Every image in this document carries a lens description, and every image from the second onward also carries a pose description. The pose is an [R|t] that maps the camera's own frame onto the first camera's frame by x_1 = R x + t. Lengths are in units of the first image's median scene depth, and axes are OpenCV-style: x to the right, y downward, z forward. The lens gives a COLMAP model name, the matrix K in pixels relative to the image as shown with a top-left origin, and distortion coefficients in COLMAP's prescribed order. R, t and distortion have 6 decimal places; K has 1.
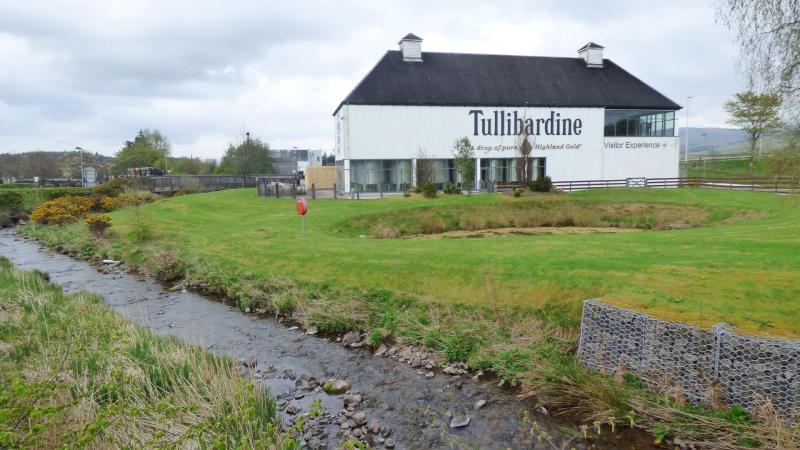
lens RADIAL K [[498.0, 0, 401.2], [0, 498.0, 219.9], [0, 0, 1]] dist [0.021291, -0.002385]
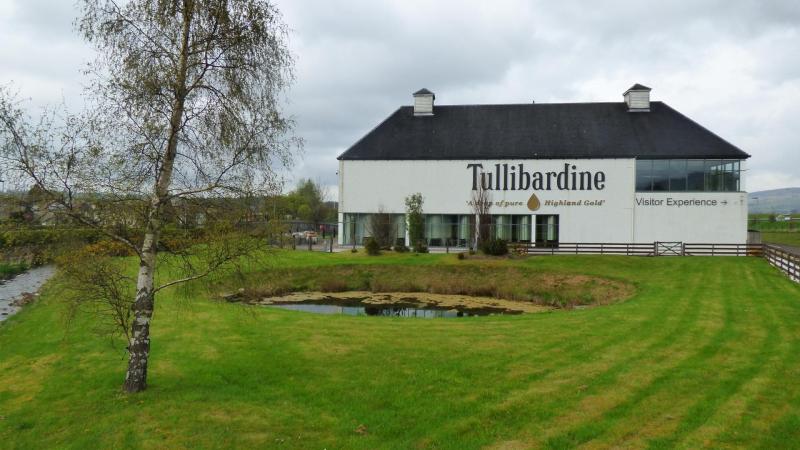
lens RADIAL K [[498.0, 0, 400.7], [0, 498.0, 230.5], [0, 0, 1]] dist [0.021291, -0.002385]
pose [[0.942576, 0.028462, -0.332778, 0.322954], [-0.056356, 0.995629, -0.074473, -0.016534], [0.329203, 0.088950, 0.940060, 0.081807]]
